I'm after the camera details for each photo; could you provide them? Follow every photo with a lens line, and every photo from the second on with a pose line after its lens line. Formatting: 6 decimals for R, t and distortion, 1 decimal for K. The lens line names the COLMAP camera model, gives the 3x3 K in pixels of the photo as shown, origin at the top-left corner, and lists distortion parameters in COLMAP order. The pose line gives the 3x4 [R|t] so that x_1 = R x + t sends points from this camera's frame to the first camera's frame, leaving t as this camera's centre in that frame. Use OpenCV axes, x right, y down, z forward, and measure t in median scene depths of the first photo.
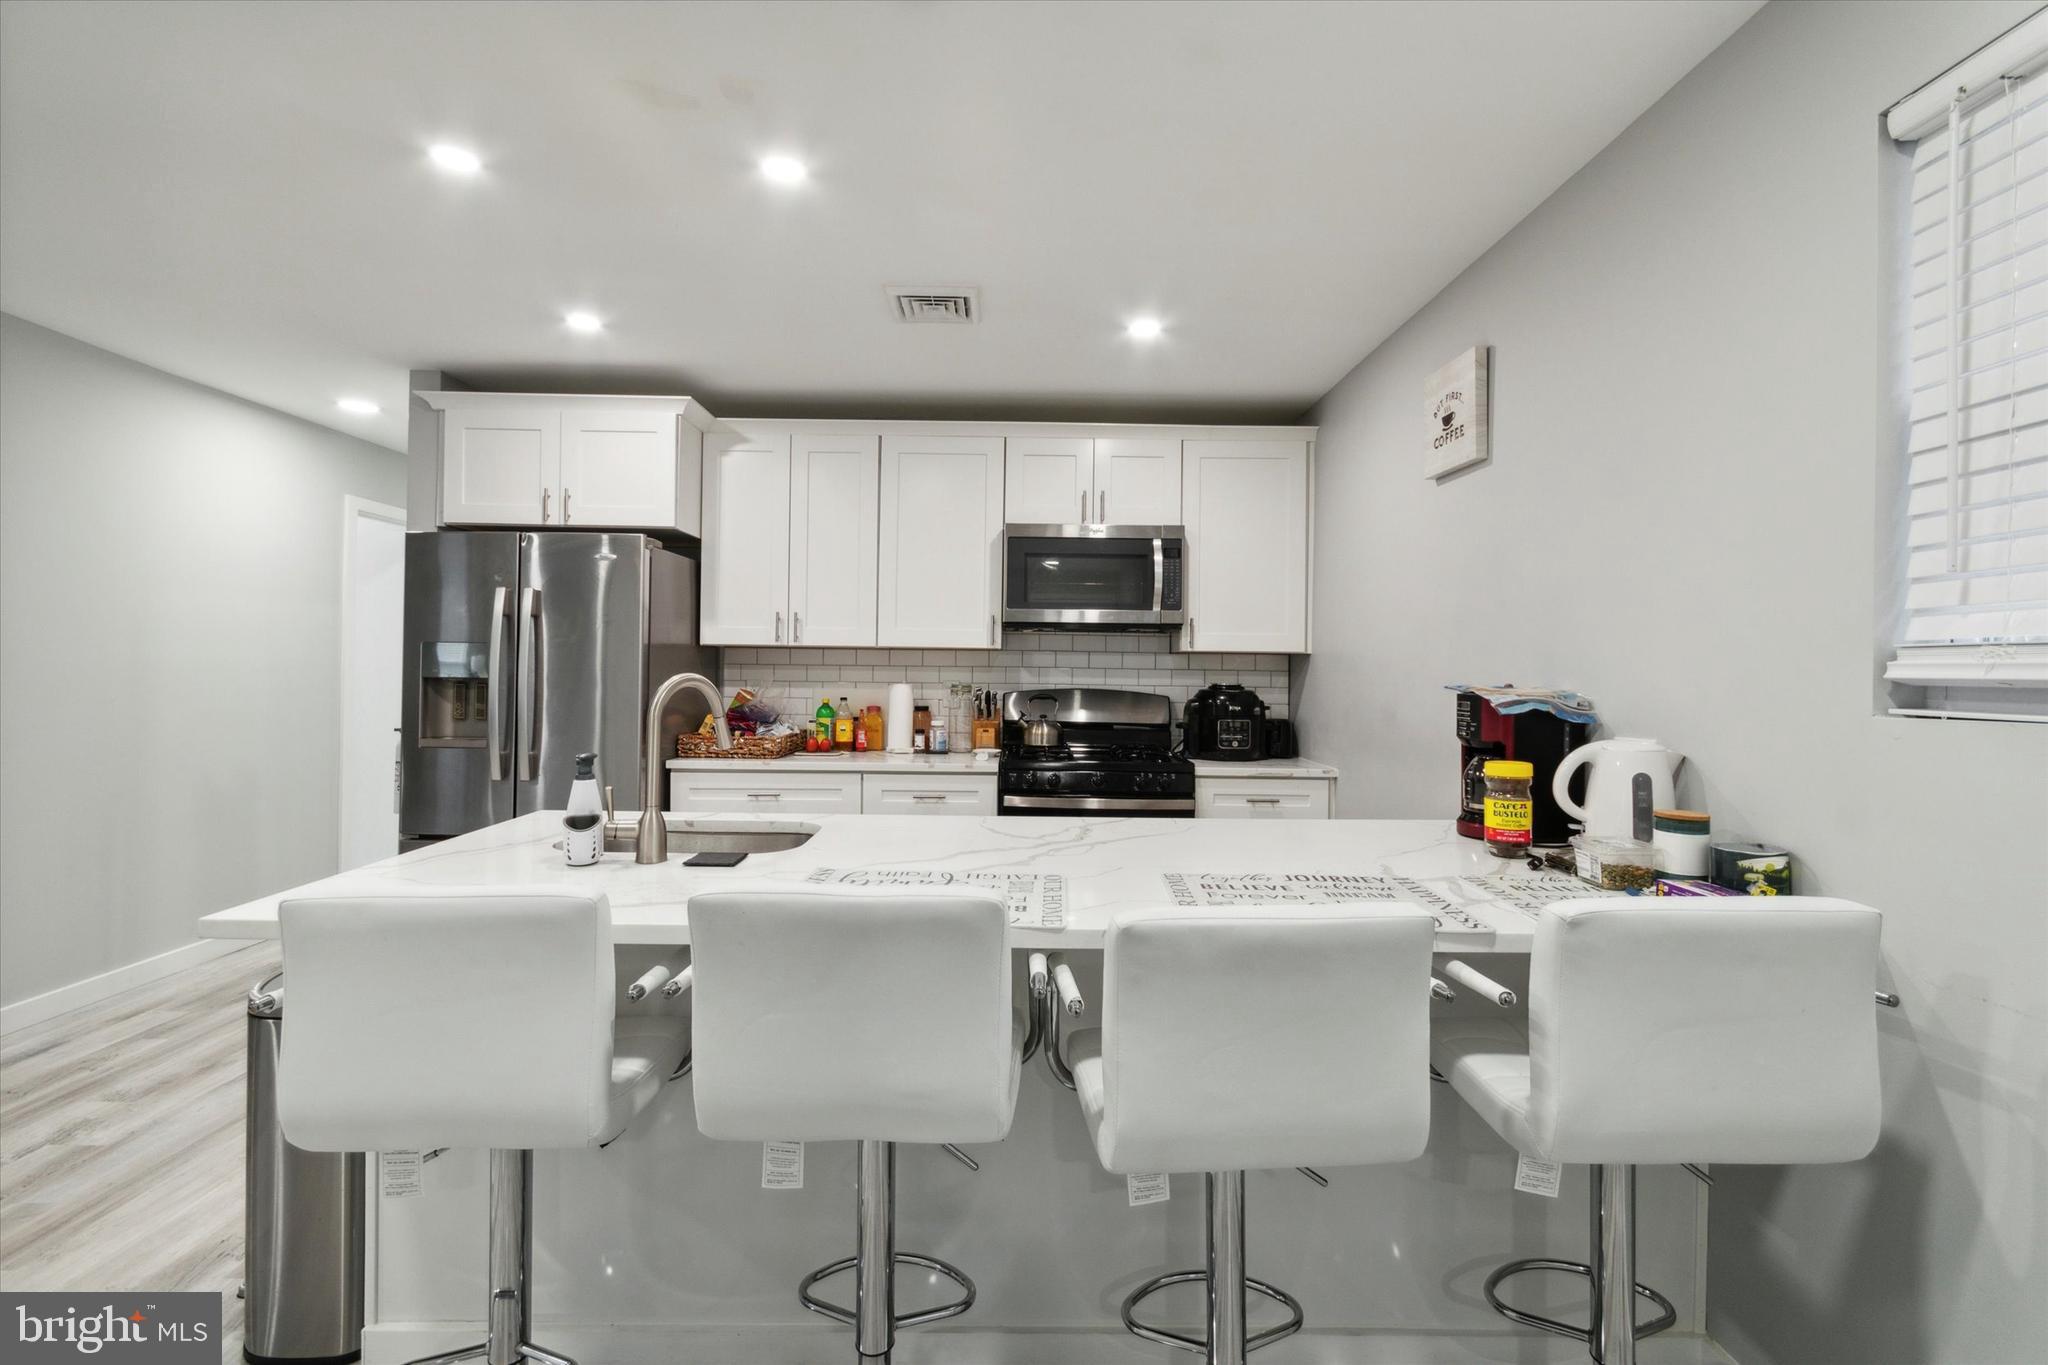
lens RADIAL K [[915.1, 0, 1030.5], [0, 915.1, 655.4], [0, 0, 1]] dist [0.006457, -0.000775]
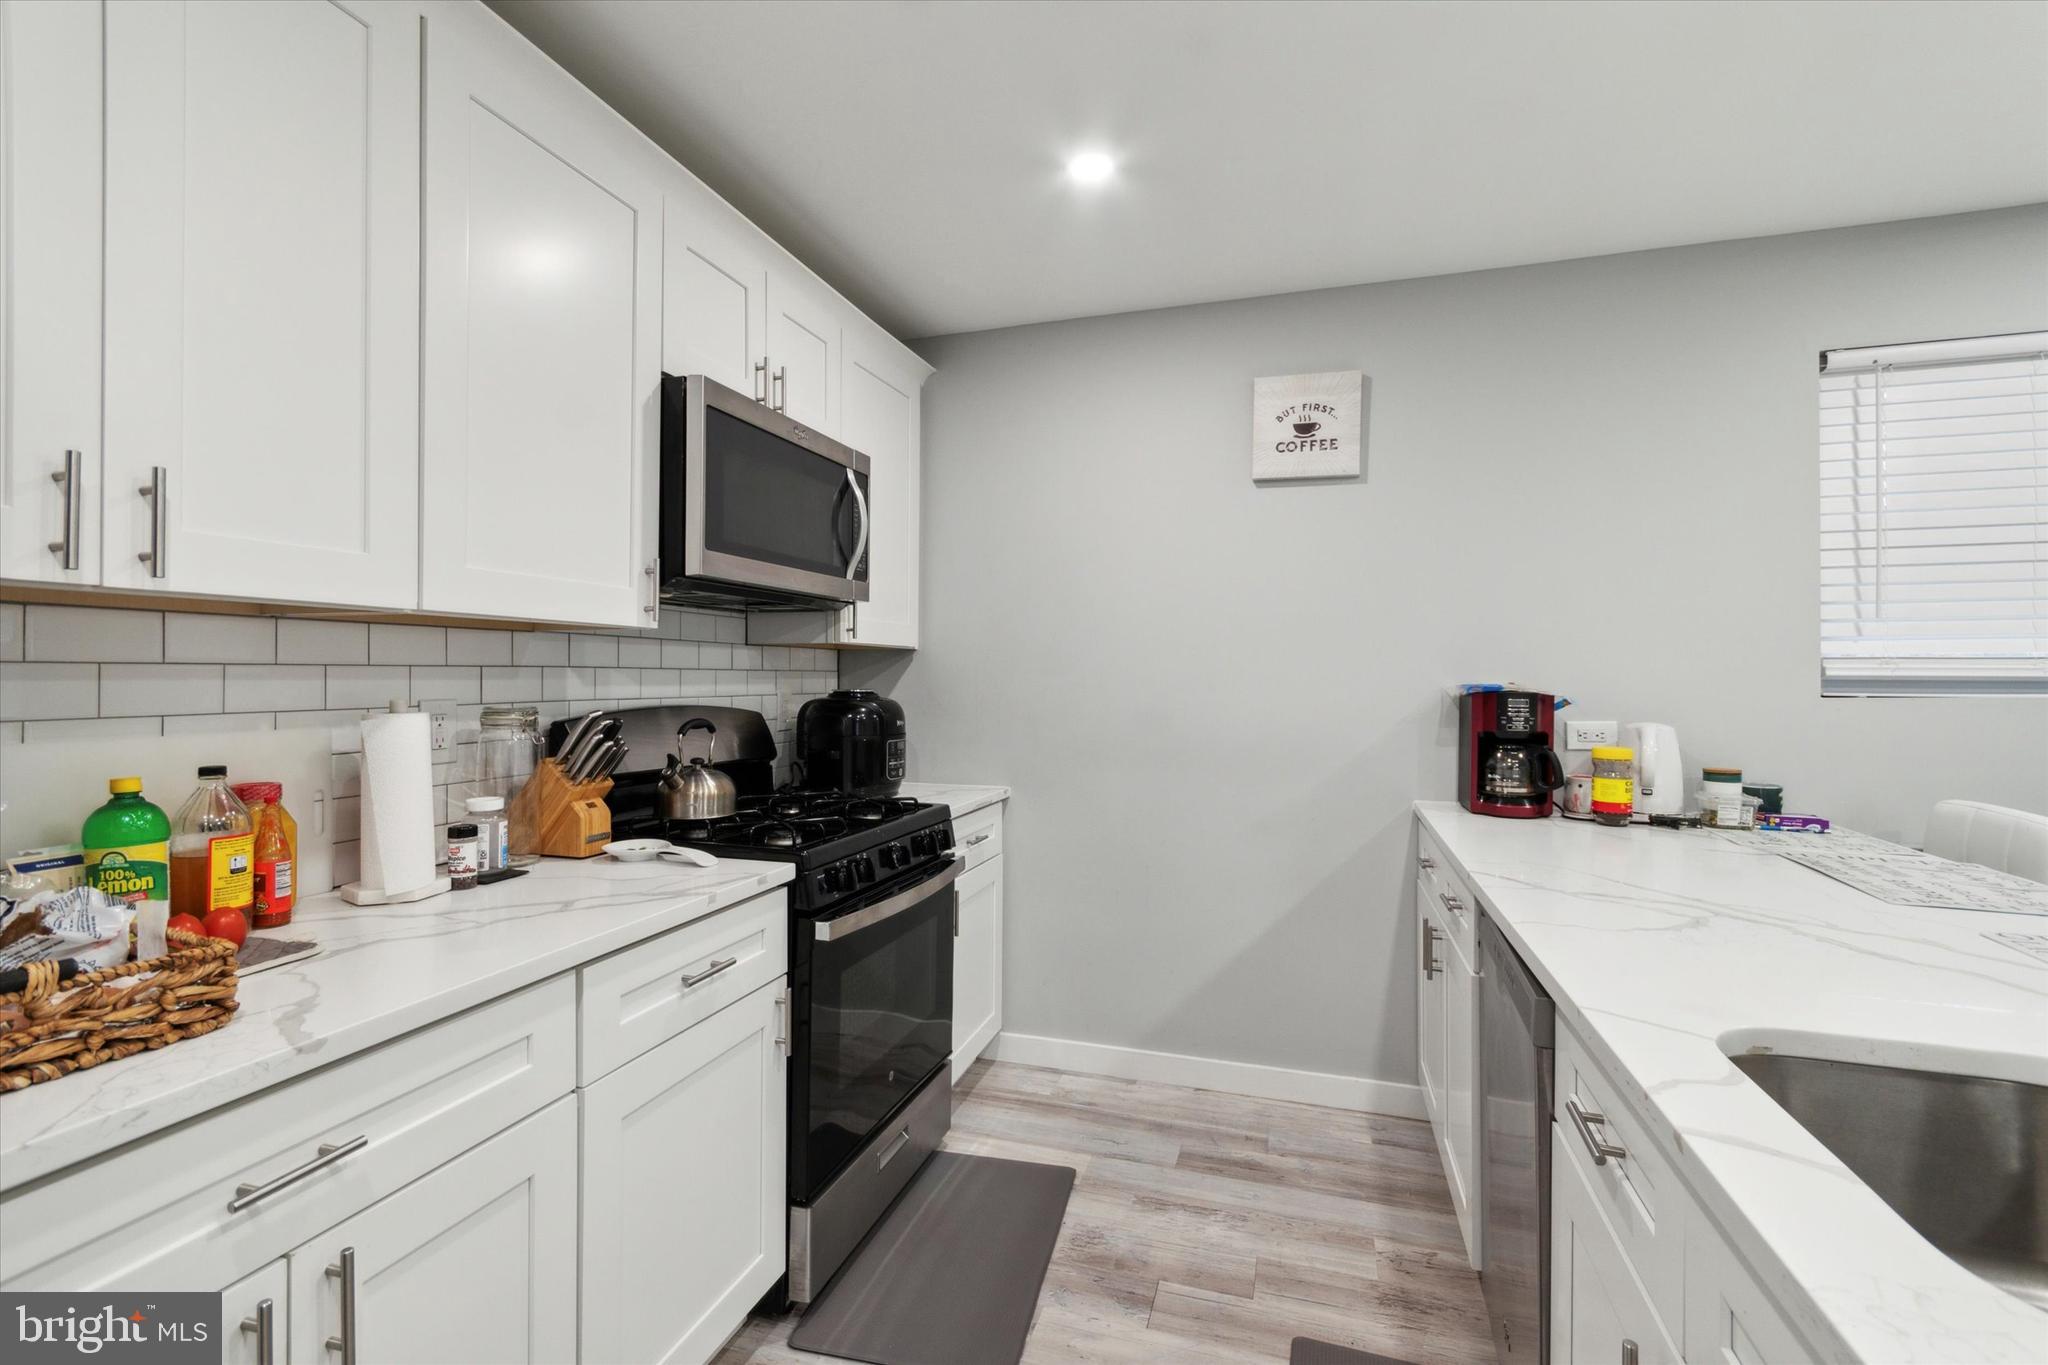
lens RADIAL K [[915.1, 0, 1019.9], [0, 915.1, 663.9], [0, 0, 1]] dist [0.006457, -0.000775]
pose [[0.318049, 0.001028, 0.948074, -0.435240], [-0.014414, 0.999889, 0.003751, 0.006529], [-0.947965, -0.014859, 0.318029, 0.677856]]
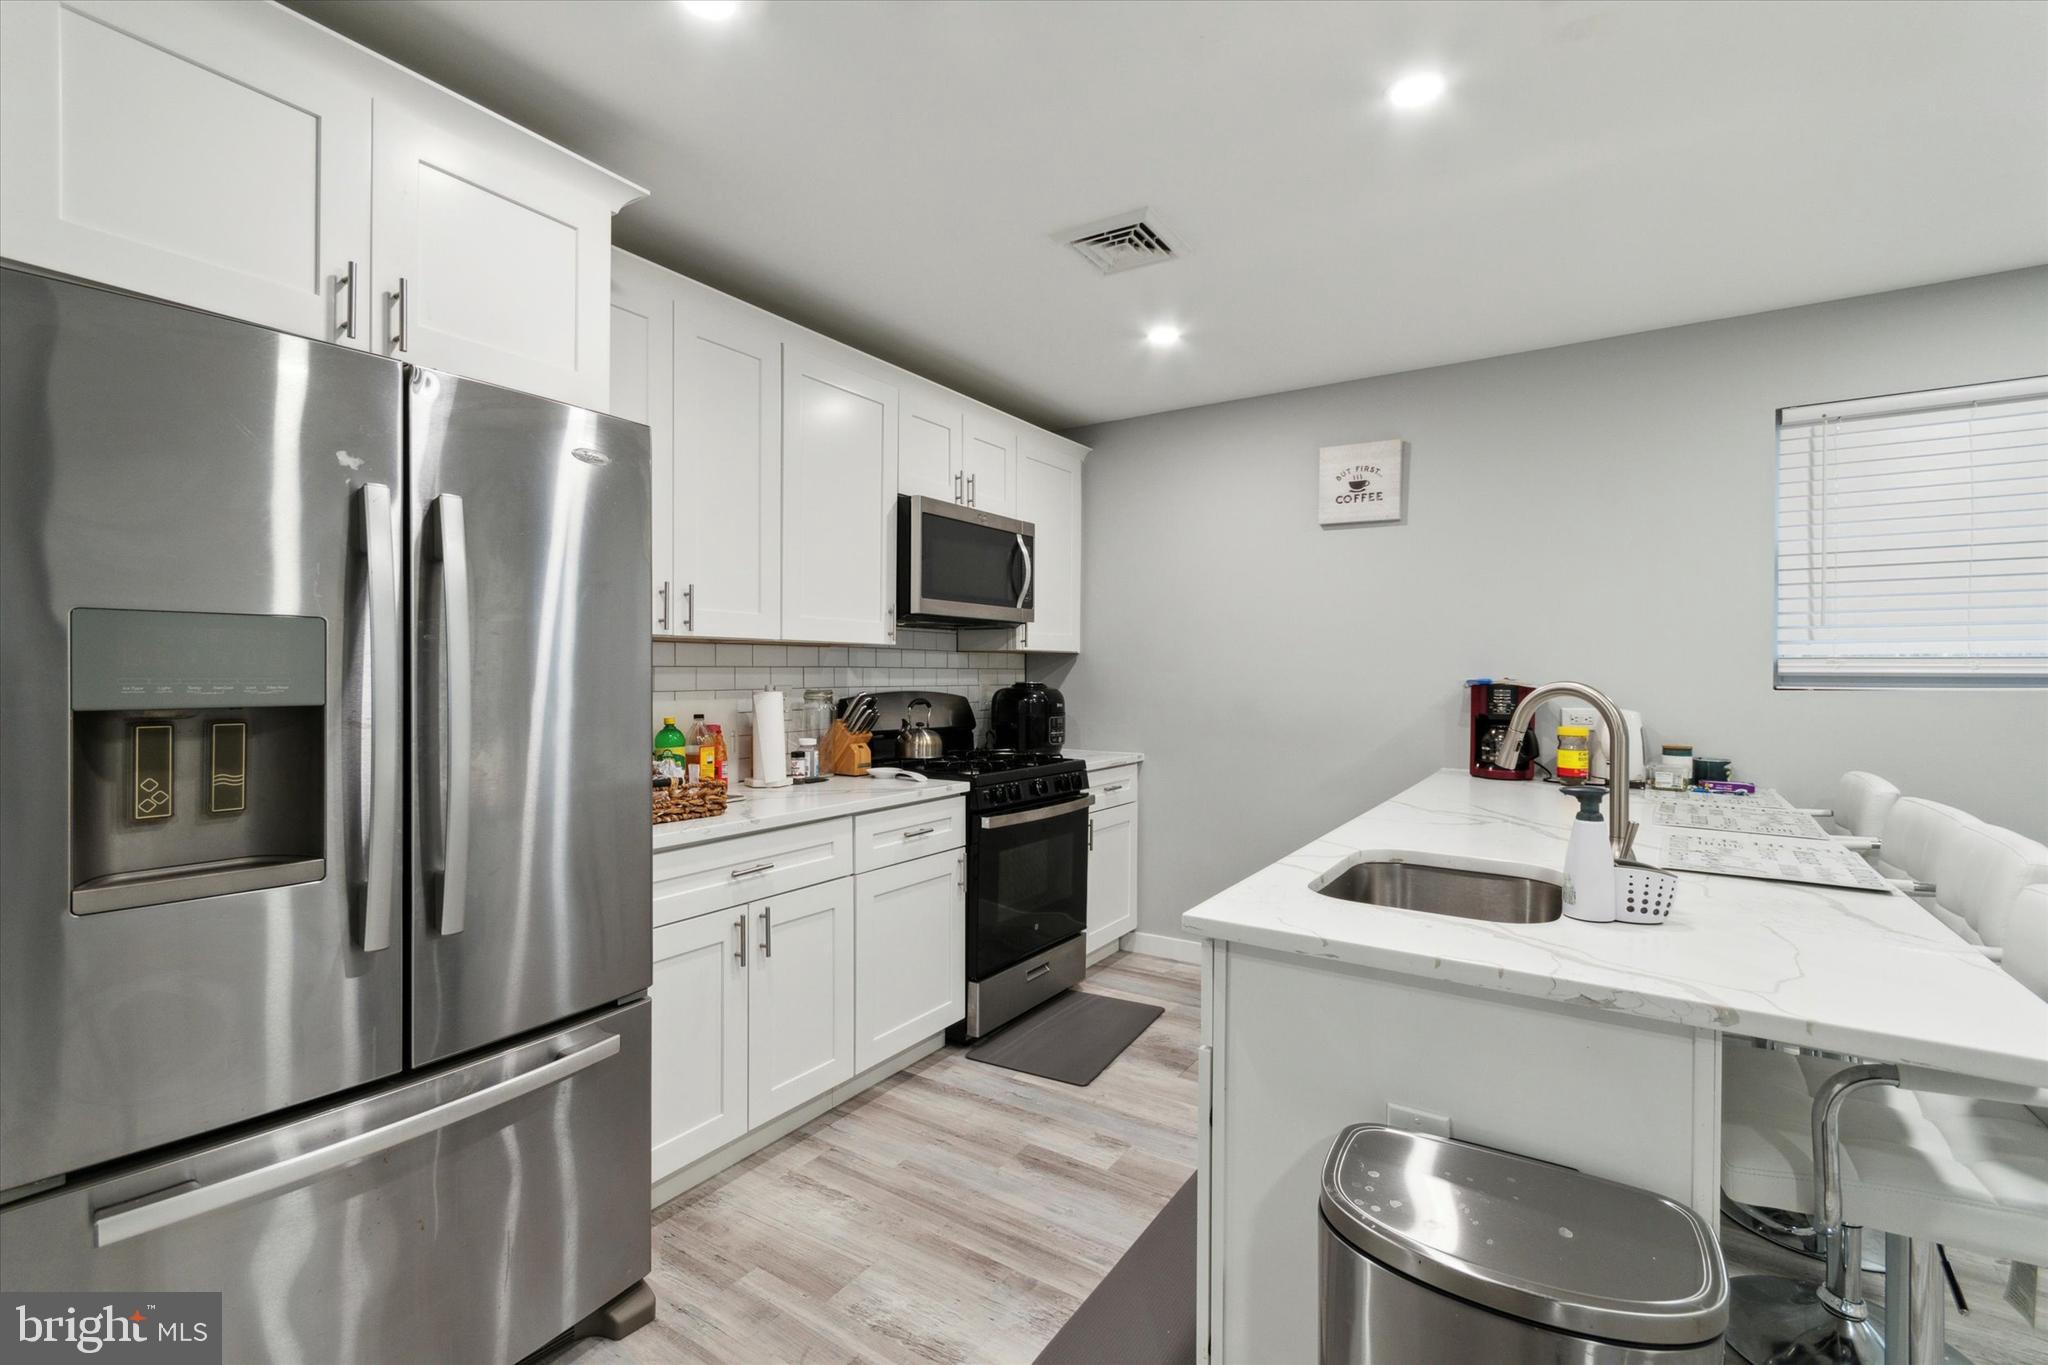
lens RADIAL K [[915.1, 0, 1025.2], [0, 915.1, 666.0], [0, 0, 1]] dist [0.006457, -0.000775]
pose [[0.556824, -0.005425, 0.830613, -0.662898], [-0.009530, 0.999871, 0.012919, -0.000348], [-0.830576, -0.015109, 0.556700, 0.452292]]
